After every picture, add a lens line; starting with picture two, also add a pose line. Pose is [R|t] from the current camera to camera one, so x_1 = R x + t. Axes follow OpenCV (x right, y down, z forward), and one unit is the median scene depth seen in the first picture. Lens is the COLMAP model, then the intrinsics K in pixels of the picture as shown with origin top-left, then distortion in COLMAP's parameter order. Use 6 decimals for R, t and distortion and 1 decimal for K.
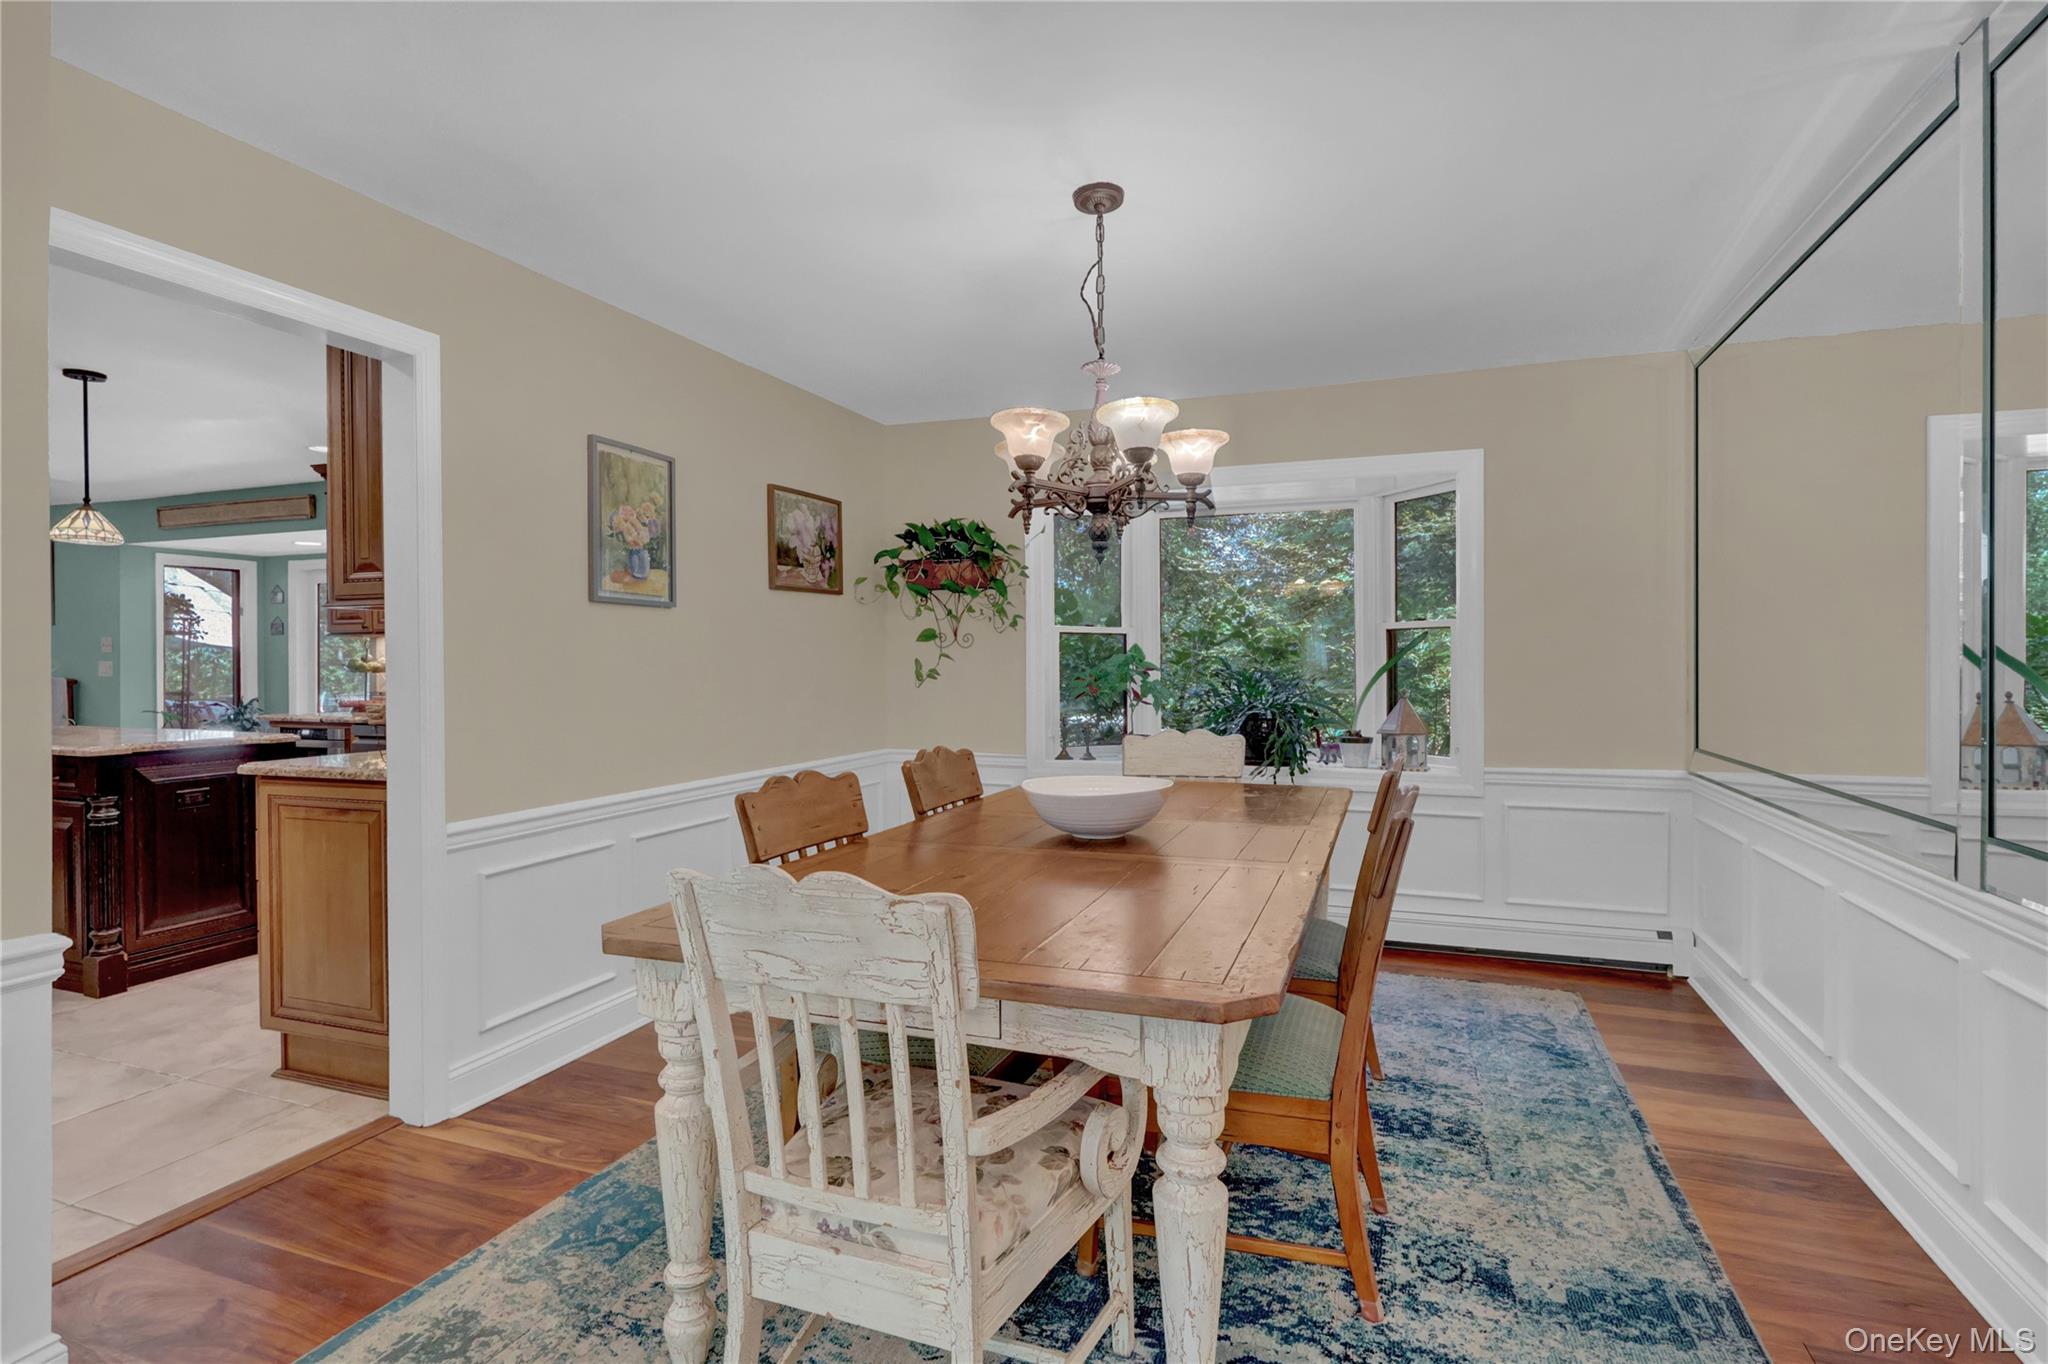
lens RADIAL K [[981.4, 0, 1023.5], [0, 981.4, 670.9], [0, 0, 1]] dist [-0.001501, -0.000132]
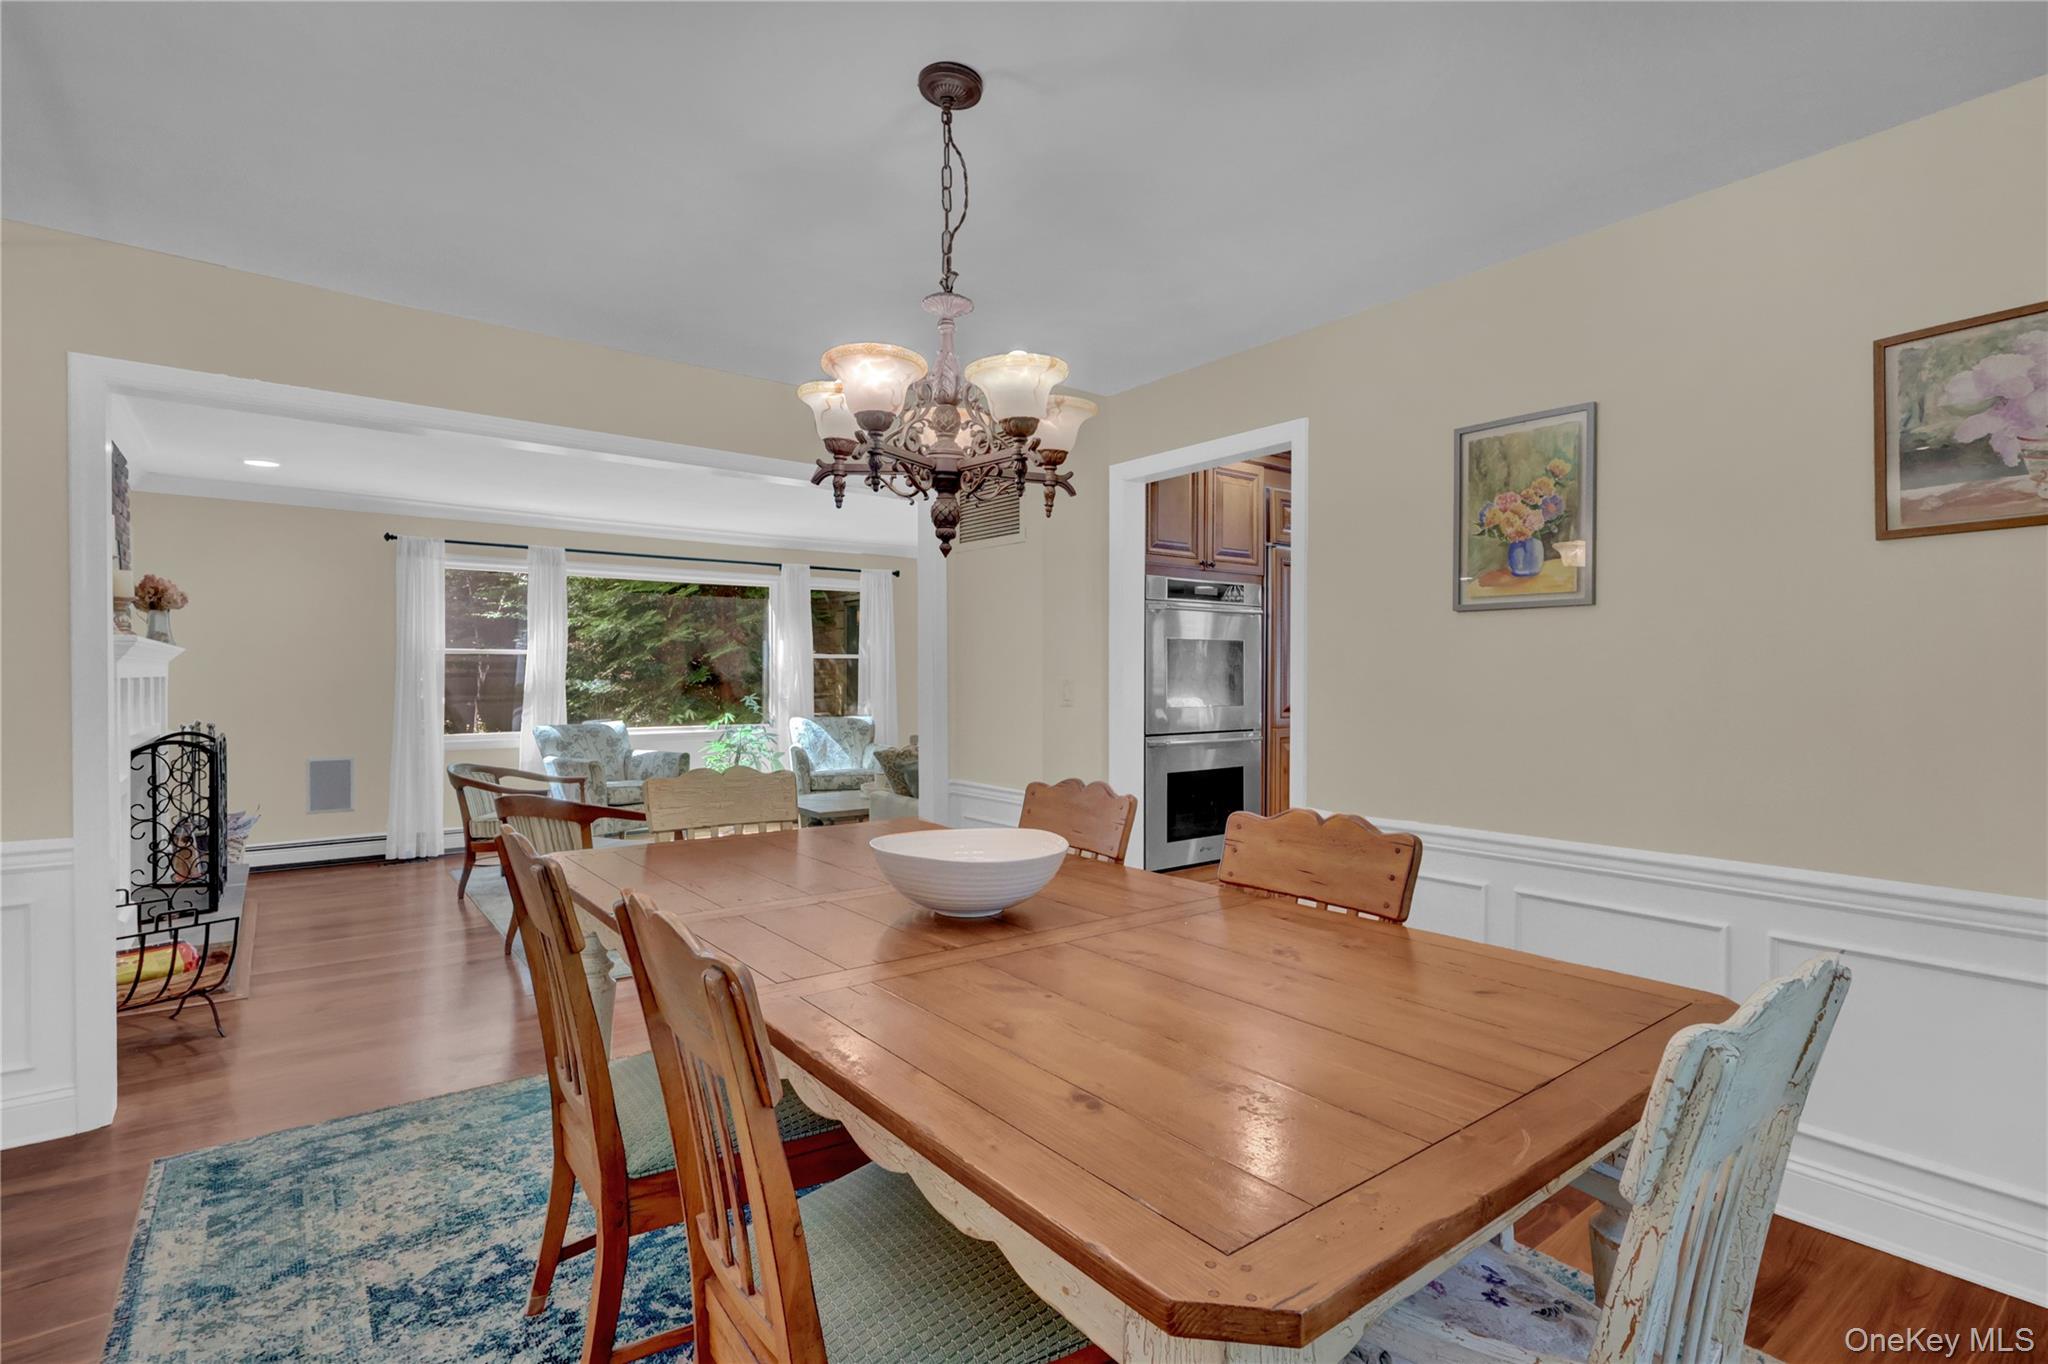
lens RADIAL K [[981.4, 0, 1017.9], [0, 981.4, 683.0], [0, 0, 1]] dist [-0.001501, -0.000132]
pose [[-0.523017, 0.008175, -0.852283, 0.533824], [-0.005218, 0.999905, 0.012793, -0.013562], [0.852306, 0.011138, -0.522925, 1.086347]]
